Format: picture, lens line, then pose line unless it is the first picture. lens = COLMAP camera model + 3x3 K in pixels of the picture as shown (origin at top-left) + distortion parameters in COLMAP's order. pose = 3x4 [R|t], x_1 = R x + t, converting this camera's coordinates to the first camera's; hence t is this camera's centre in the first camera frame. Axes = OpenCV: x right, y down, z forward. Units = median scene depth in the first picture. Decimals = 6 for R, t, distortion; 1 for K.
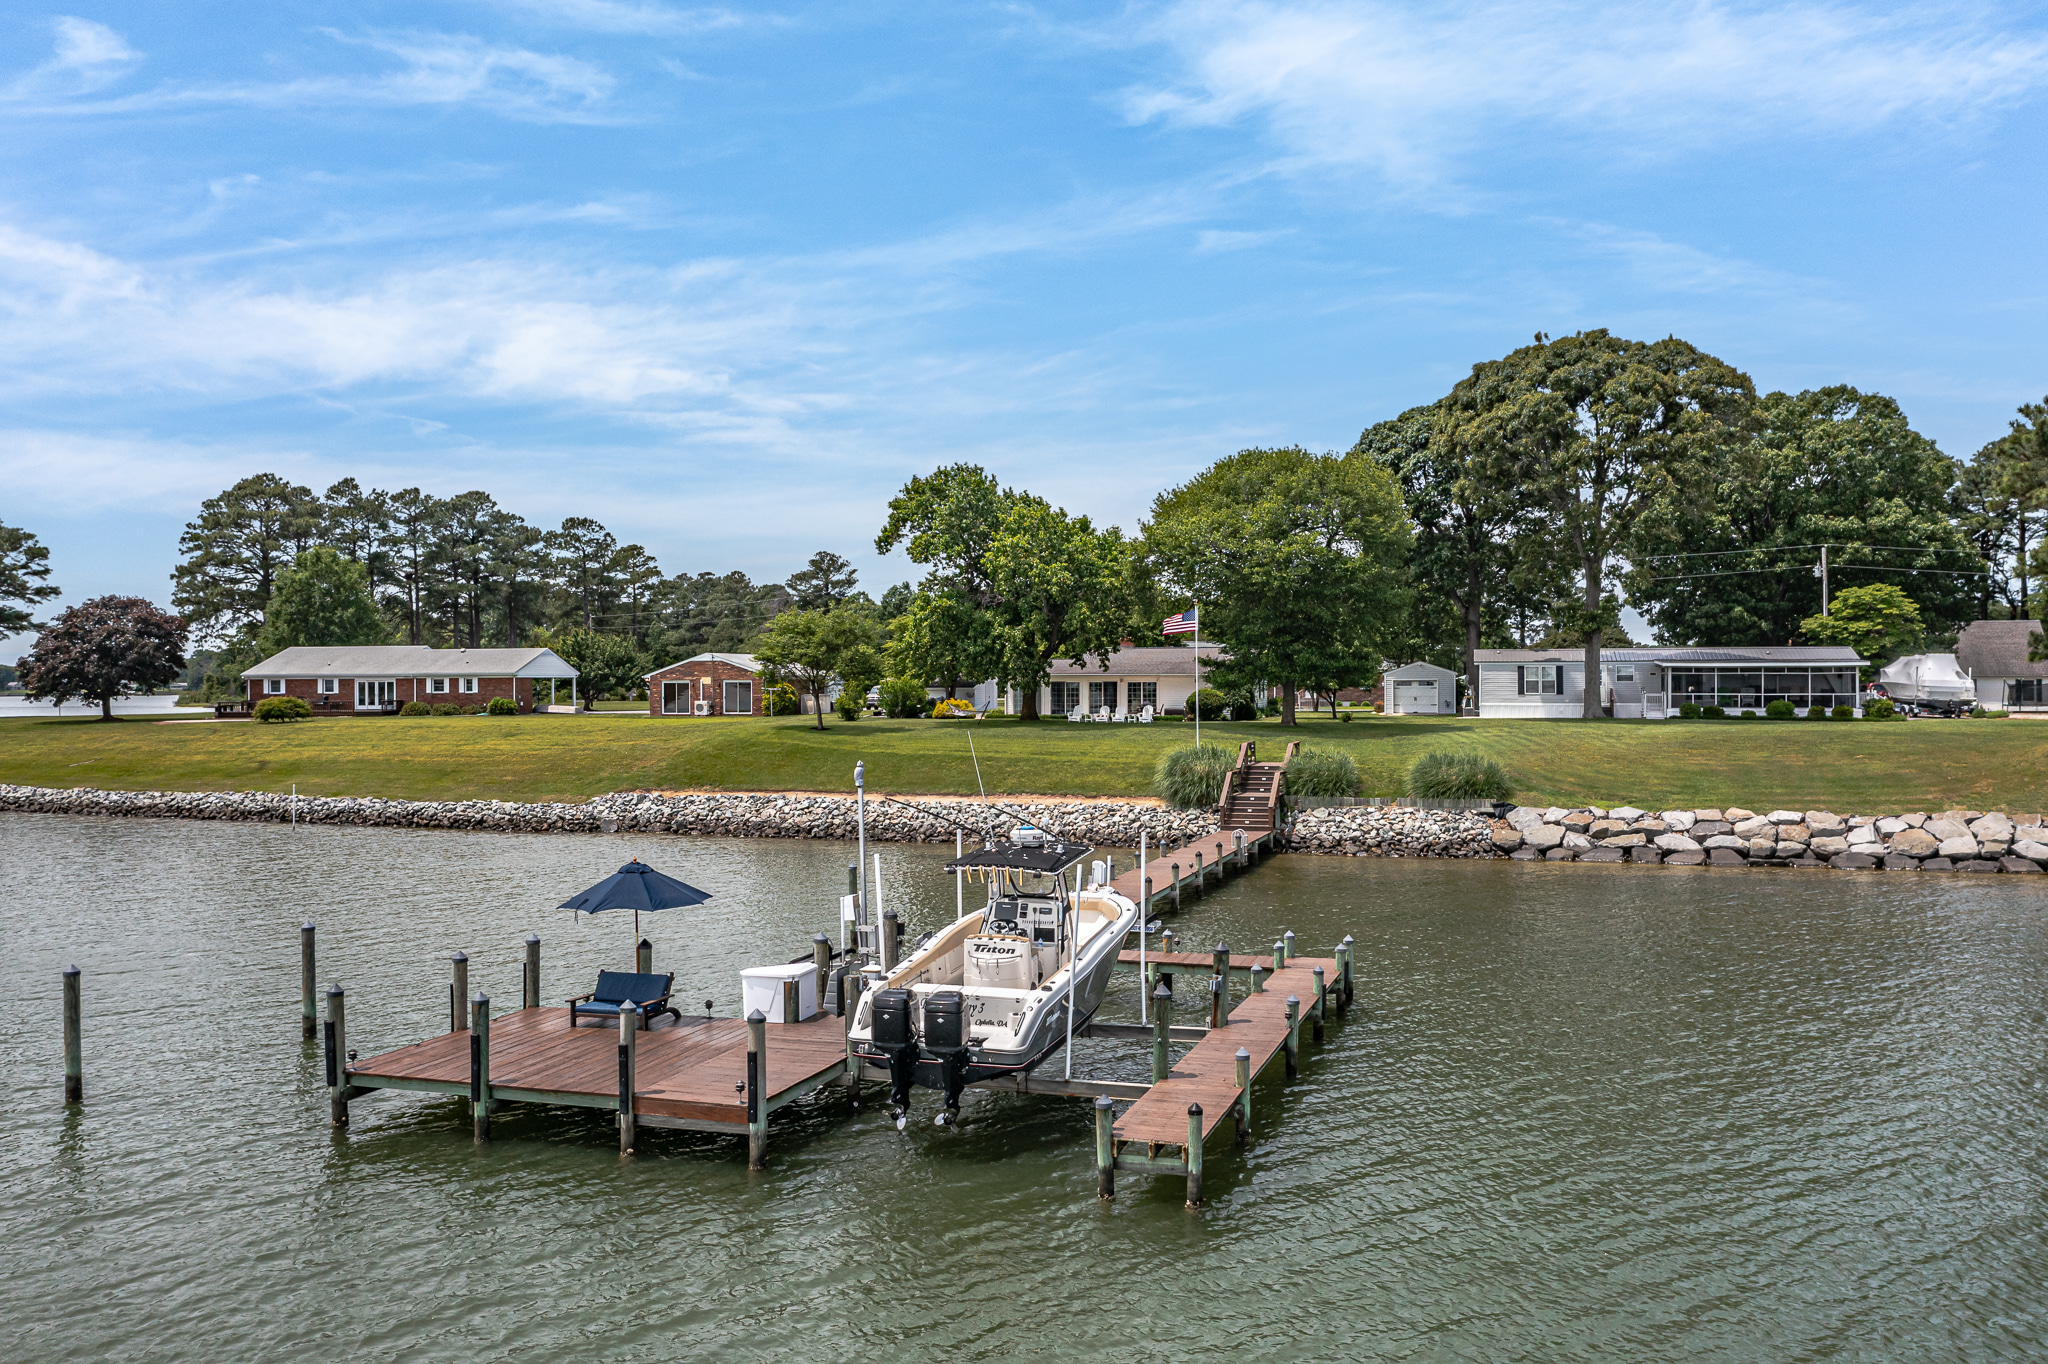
lens RADIAL K [[1718.8, 0, 1024.0], [0, 1718.8, 682.0], [0, 0, 1]] dist [-0.007845, -0.008827]
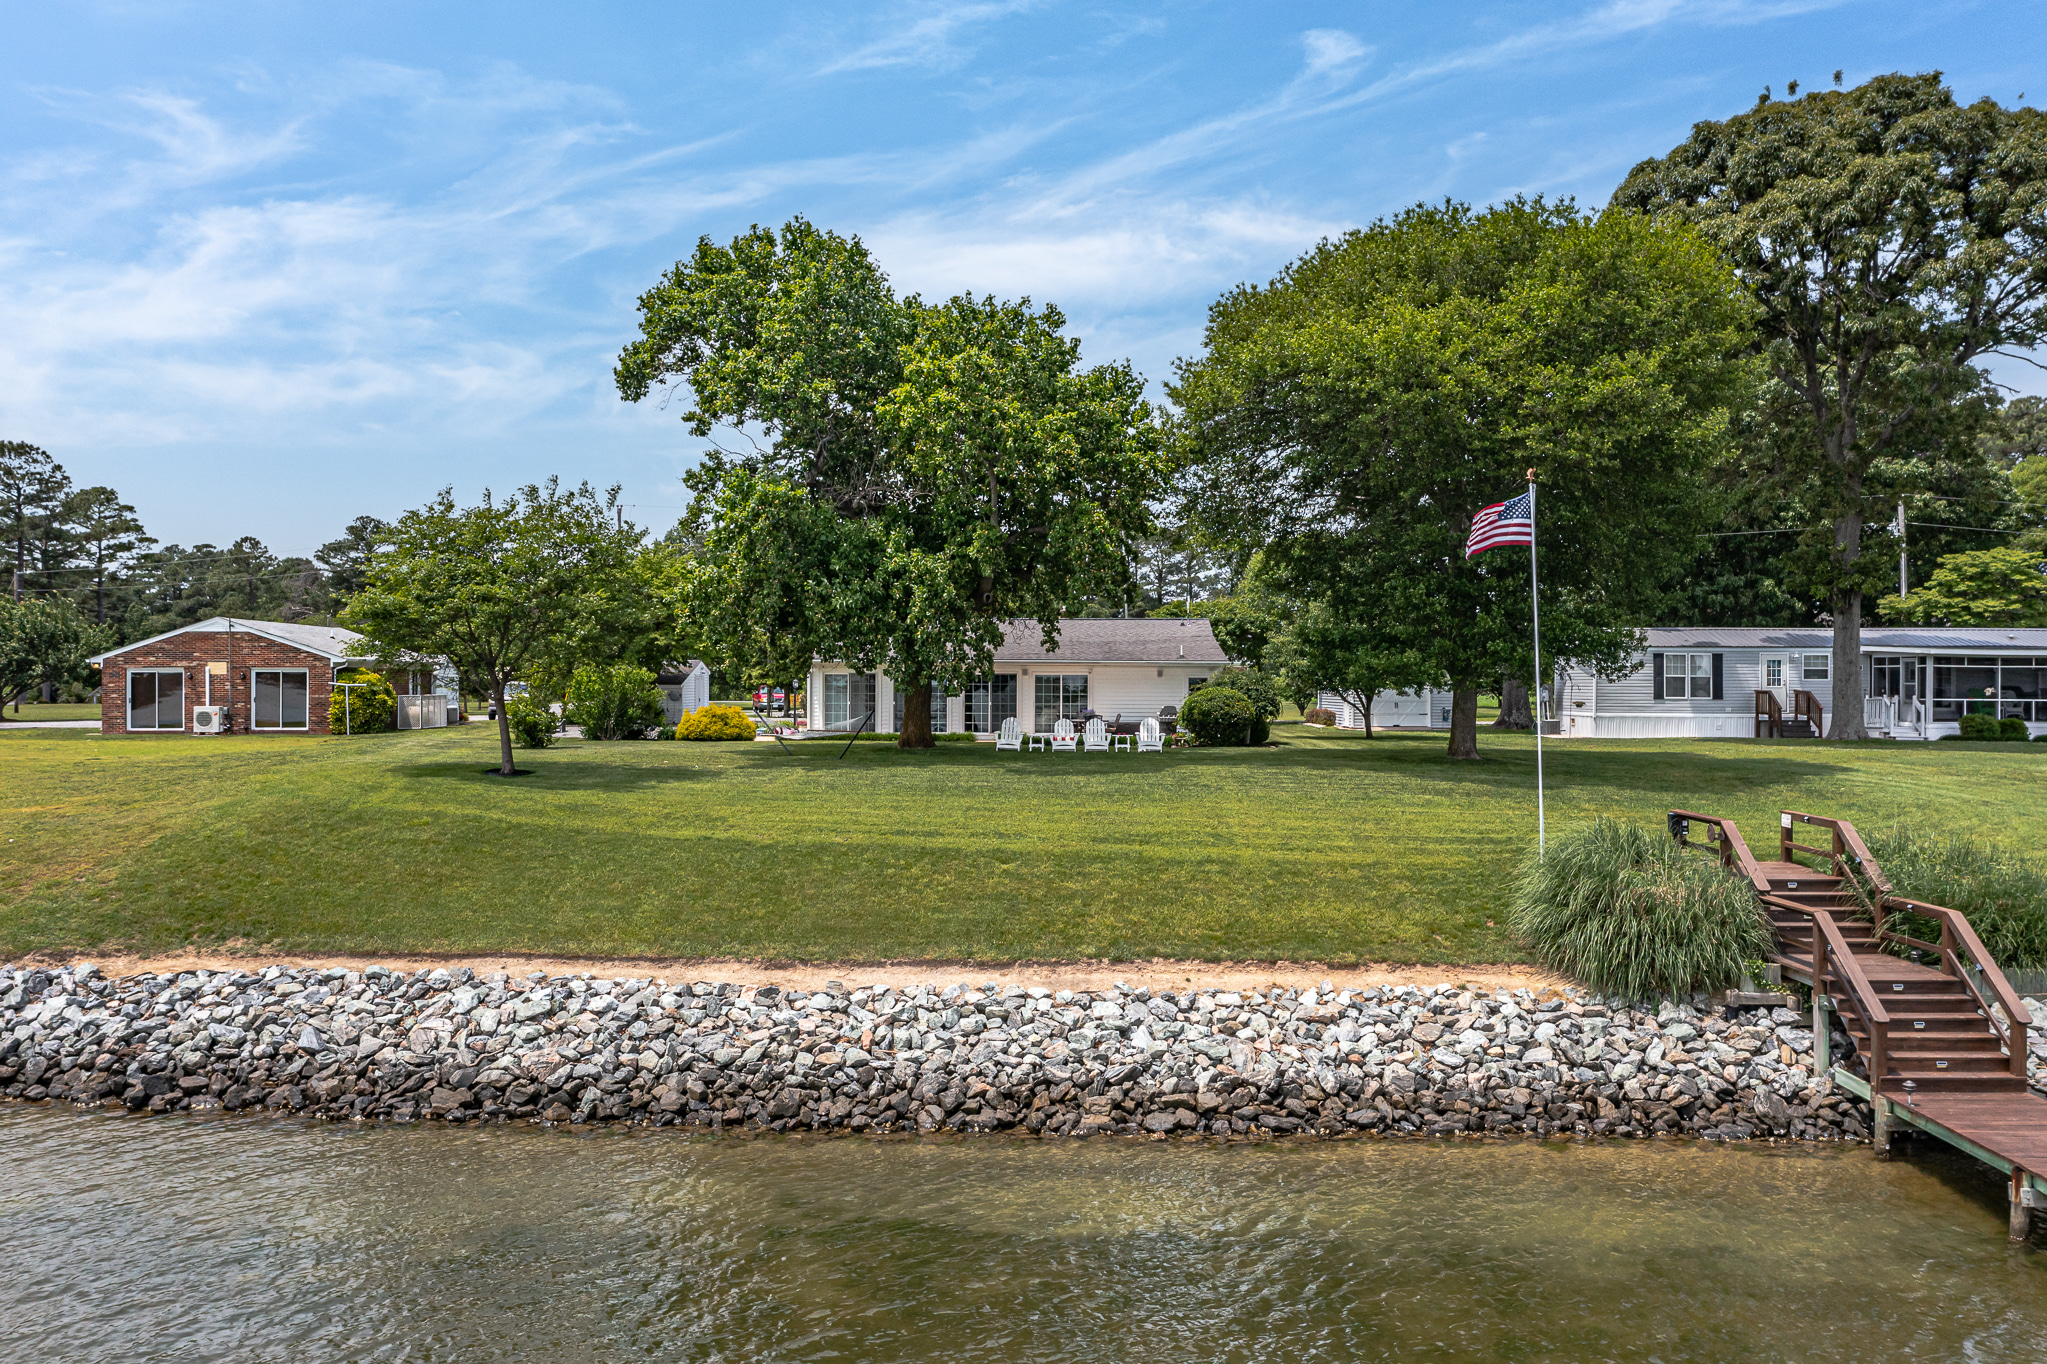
lens RADIAL K [[1718.0, 0, 1023.5], [0, 1718.0, 682.0], [0, 0, 1]] dist [-0.007845, -0.008827]
pose [[0.965095, 0.006045, 0.261832, -0.097227], [-0.005472, 0.999981, -0.002918, 0.004344], [-0.261844, 0.001383, 0.965109, 0.494359]]
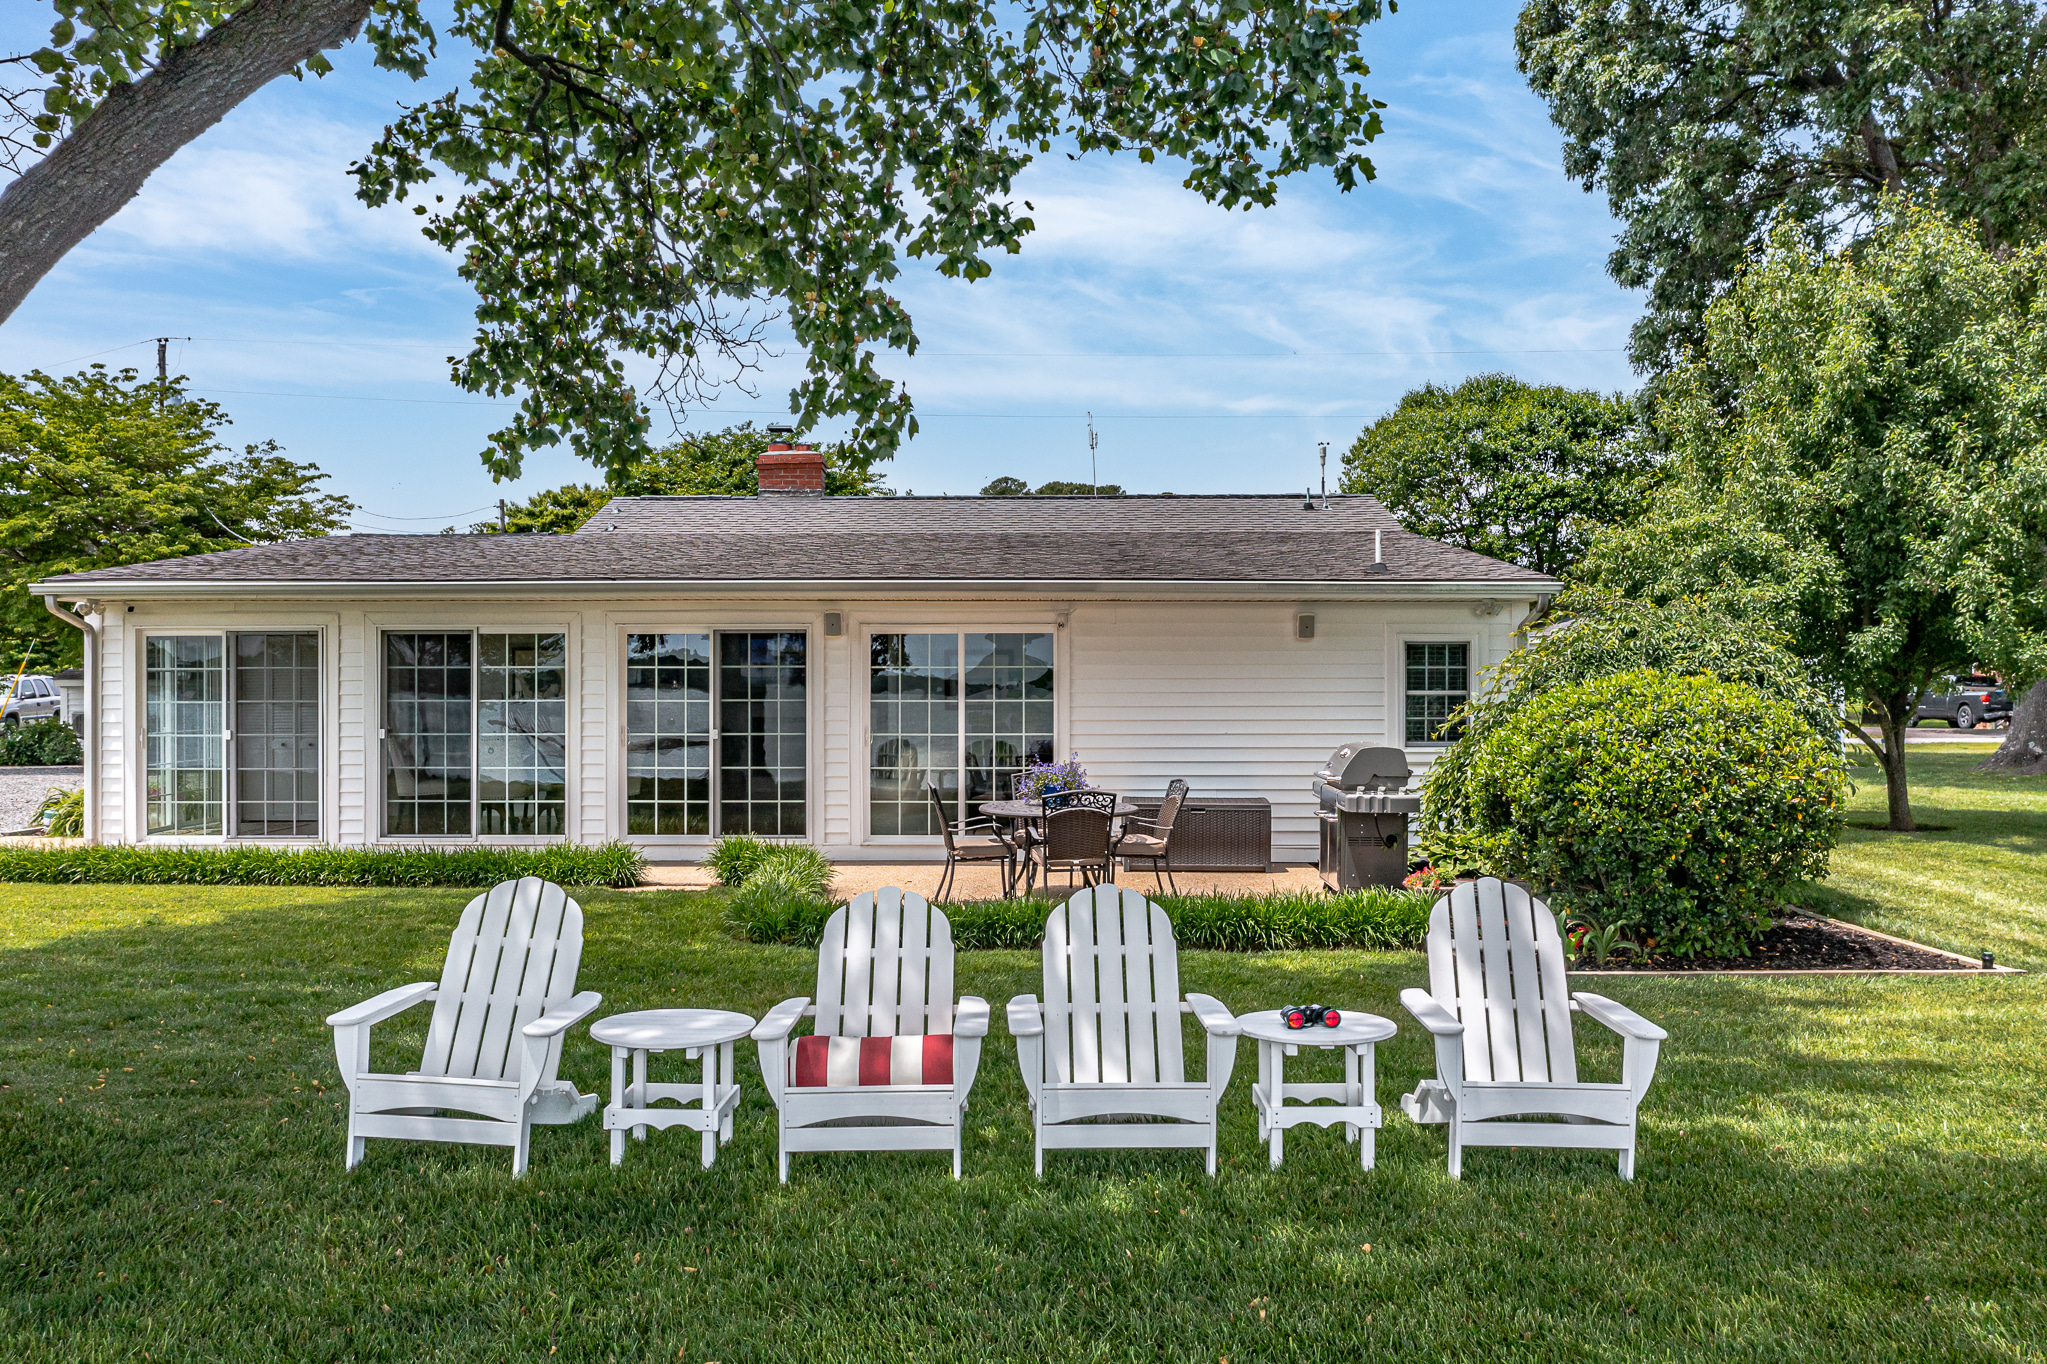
lens RADIAL K [[1718.0, 0, 1023.5], [0, 1718.0, 682.0], [0, 0, 1]] dist [-0.007845, -0.008827]
pose [[0.958502, 0.007075, 0.284996, 0.029386], [-0.005516, 0.999965, -0.006271, 0.006019], [-0.285031, 0.004438, 0.958508, 0.902480]]
